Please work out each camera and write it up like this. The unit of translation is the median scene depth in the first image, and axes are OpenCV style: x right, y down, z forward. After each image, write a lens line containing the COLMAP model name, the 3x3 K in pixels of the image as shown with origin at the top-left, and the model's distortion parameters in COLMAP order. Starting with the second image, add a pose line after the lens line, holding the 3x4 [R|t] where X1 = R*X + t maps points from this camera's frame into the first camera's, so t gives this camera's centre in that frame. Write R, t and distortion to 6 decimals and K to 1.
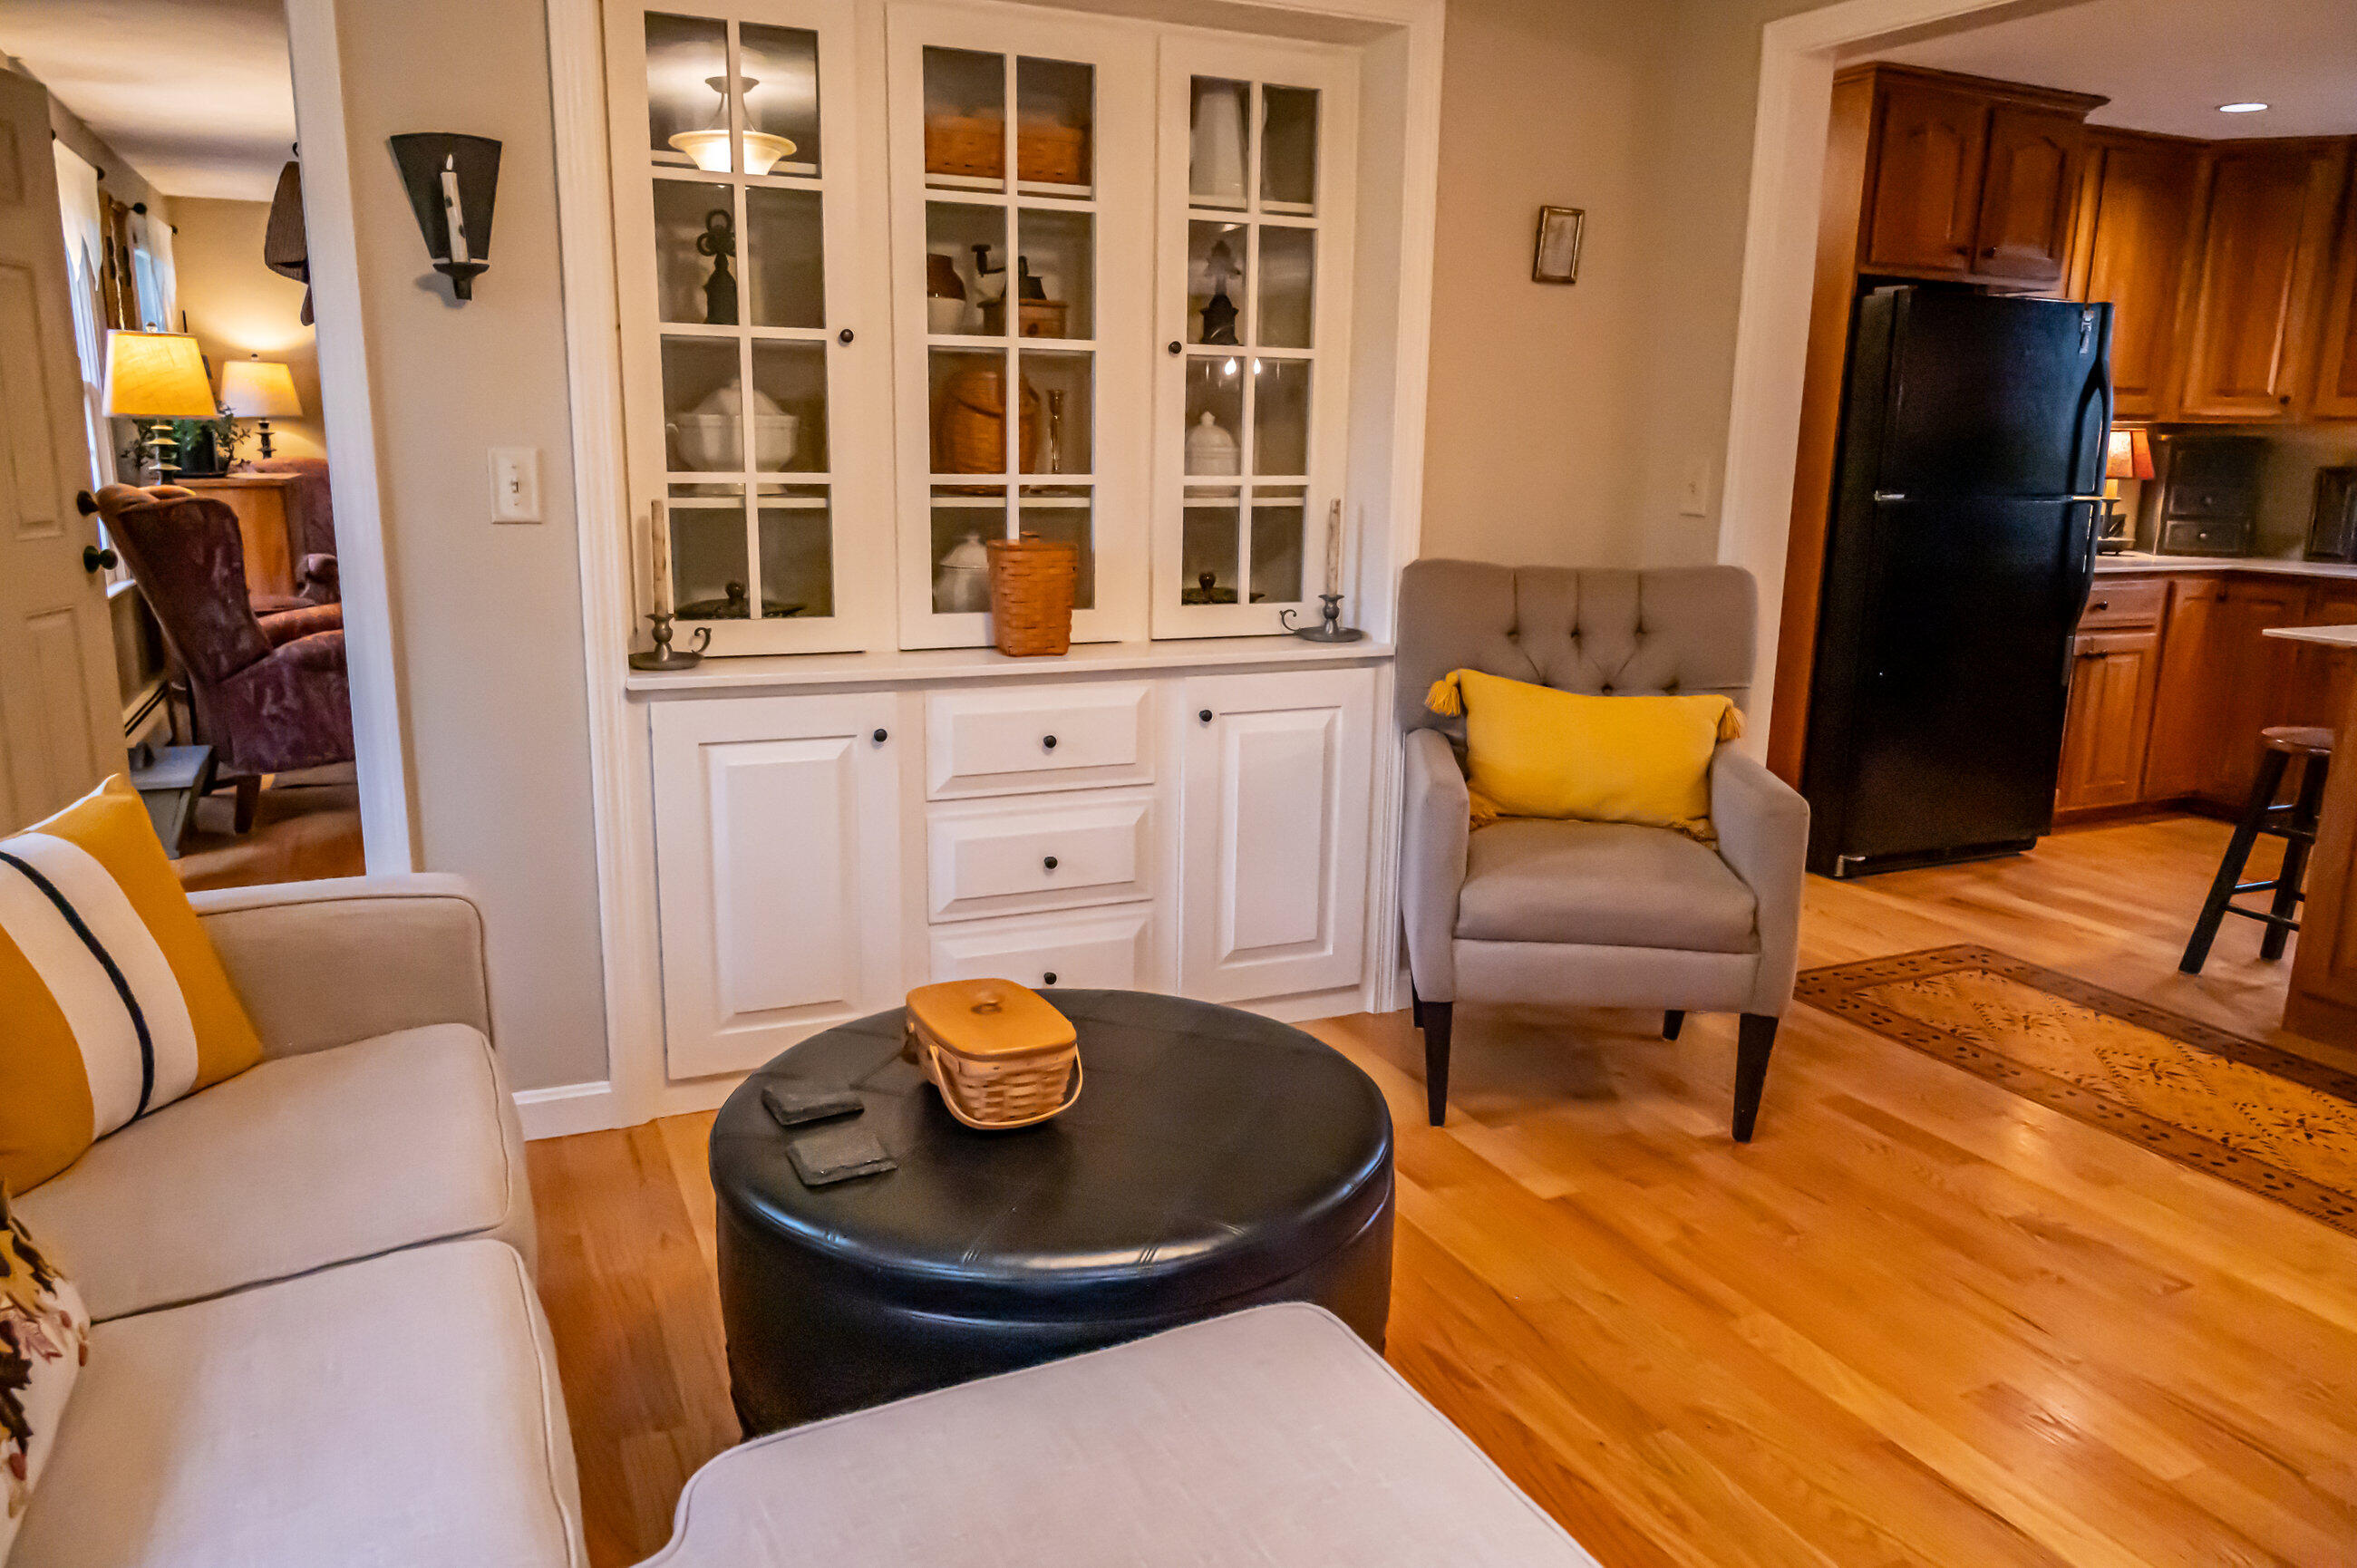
lens RADIAL K [[1612.1, 0, 1171.0], [0, 1612.1, 792.0], [0, 0, 1]] dist [-0.005760, -0.006082]
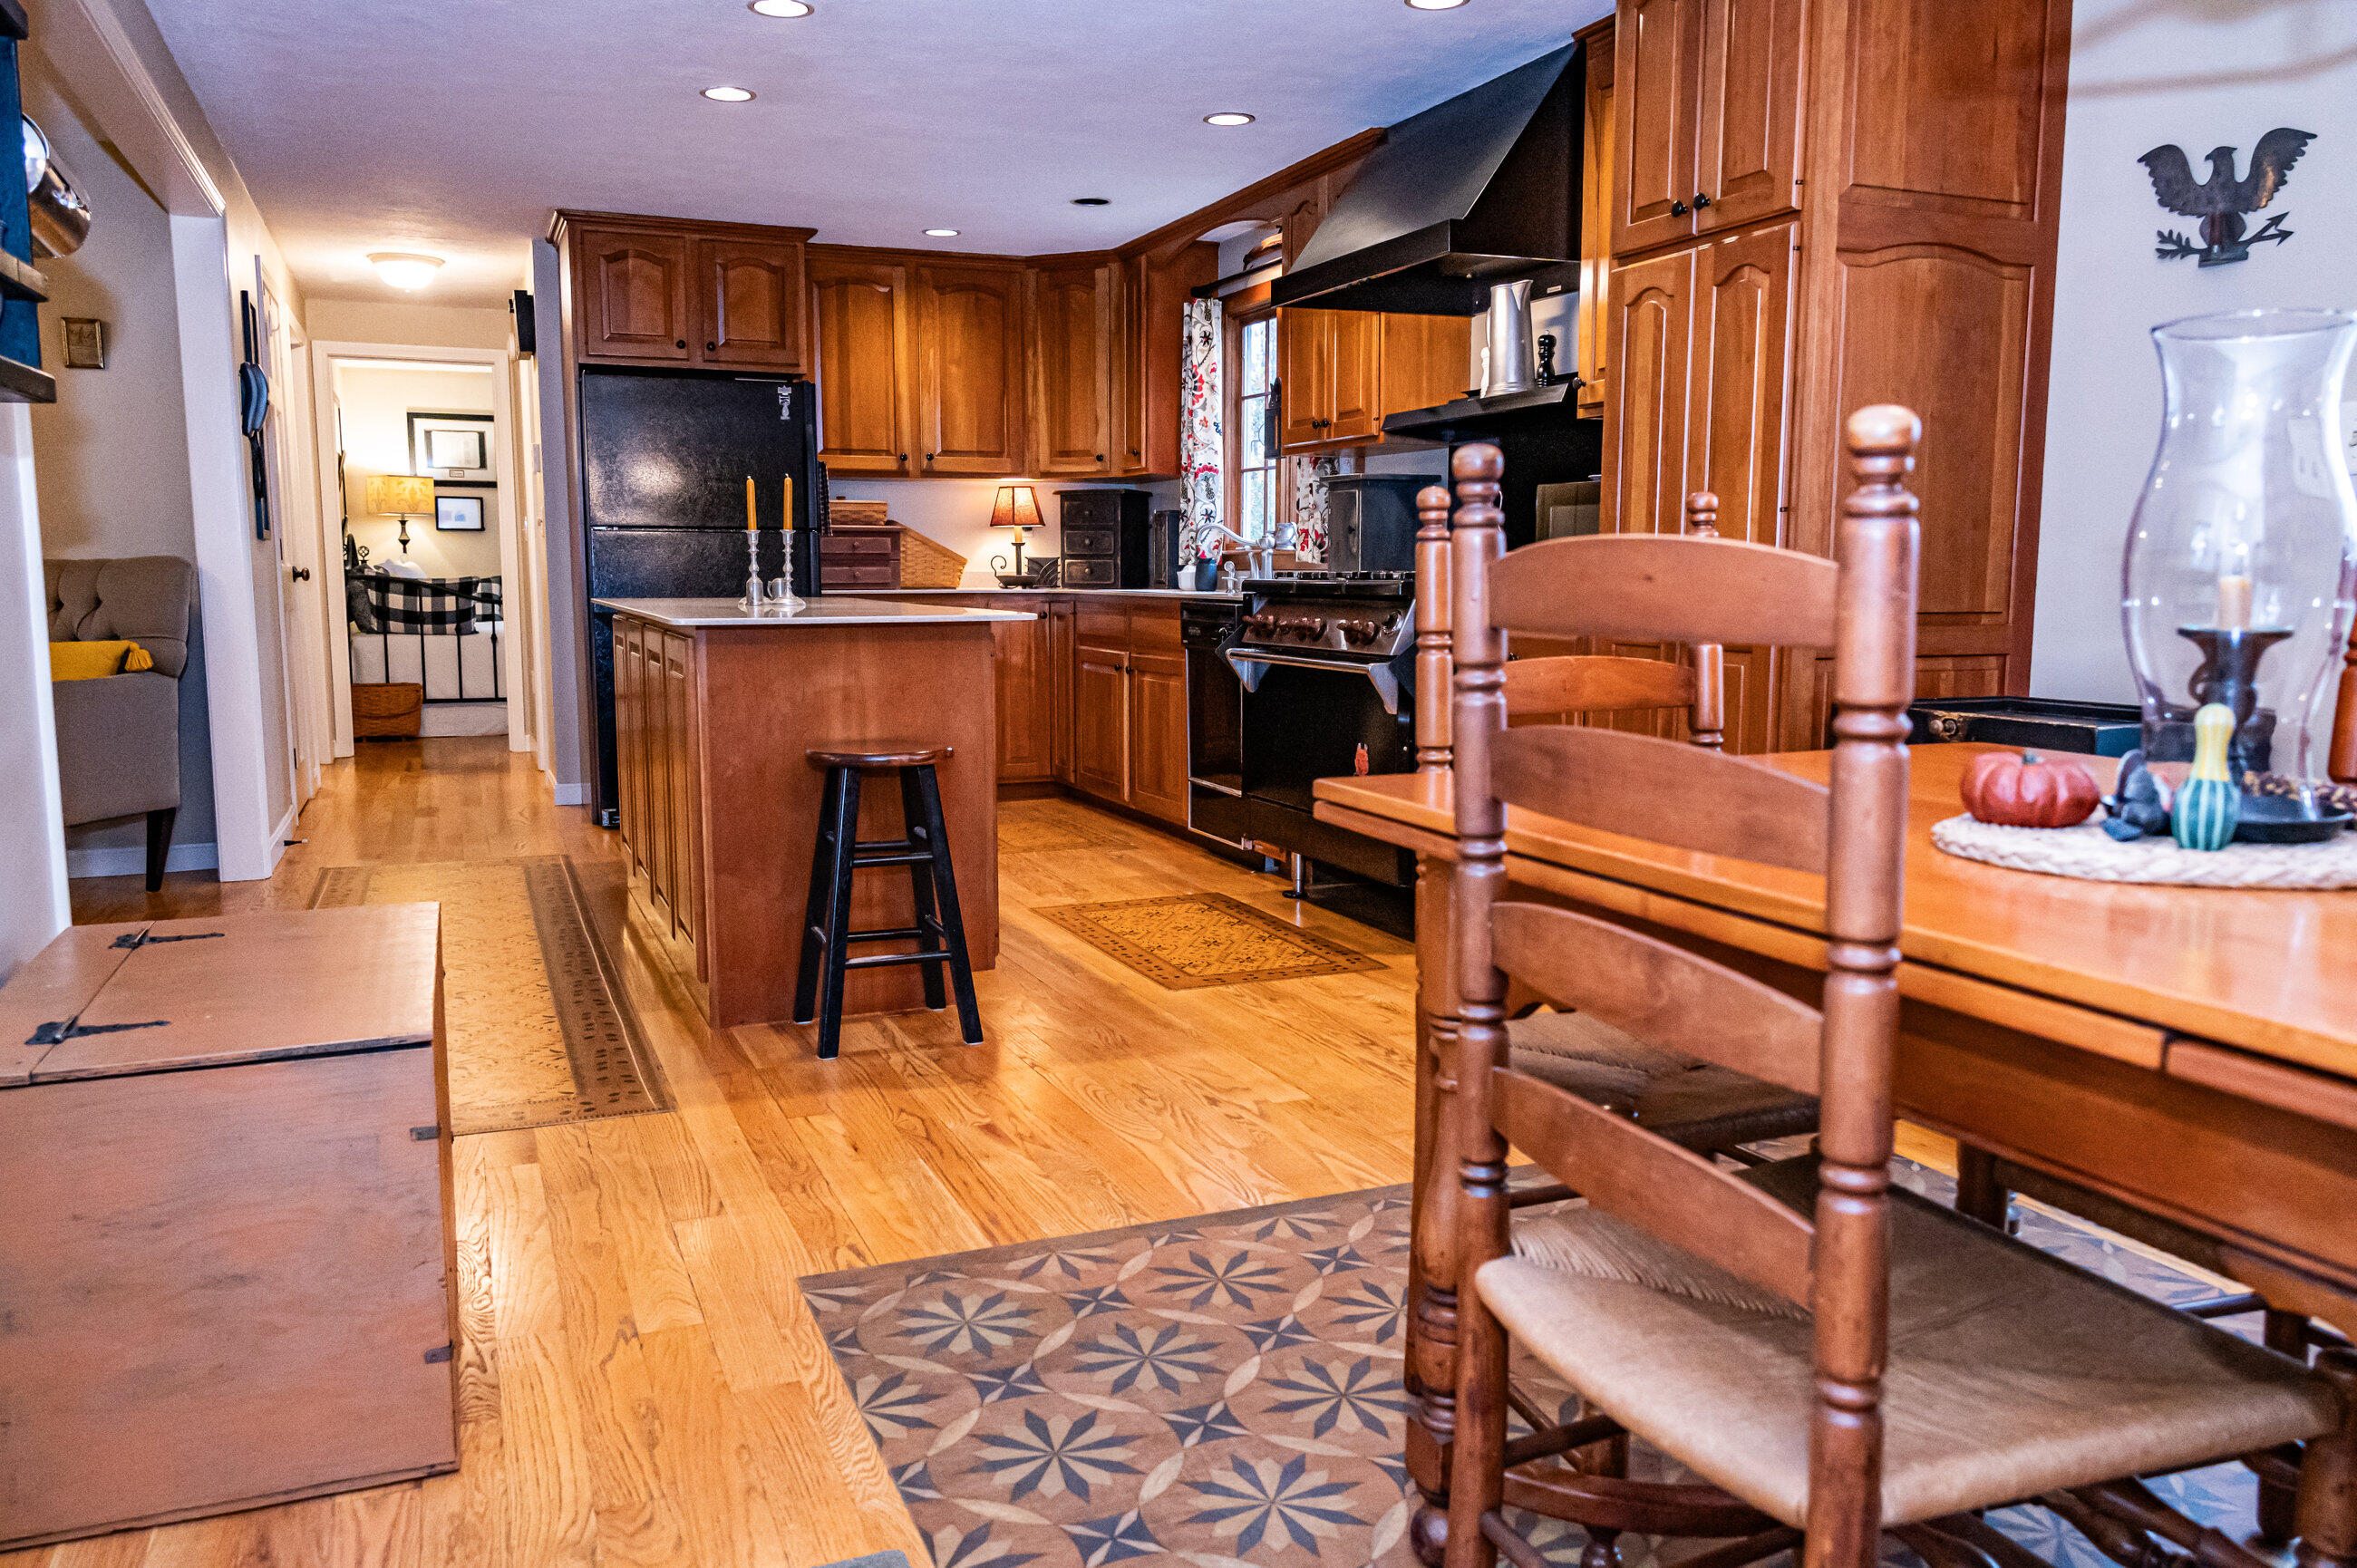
lens RADIAL K [[1761.1, 0, 1183.4], [0, 1761.1, 784.7], [0, 0, 1]] dist [0.004034, -0.000911]
pose [[0.999737, -0.009661, -0.020806, 0.799044], [0.007794, 0.996088, -0.088024, 0.129180], [0.021575, 0.087839, 0.995901, -0.336623]]
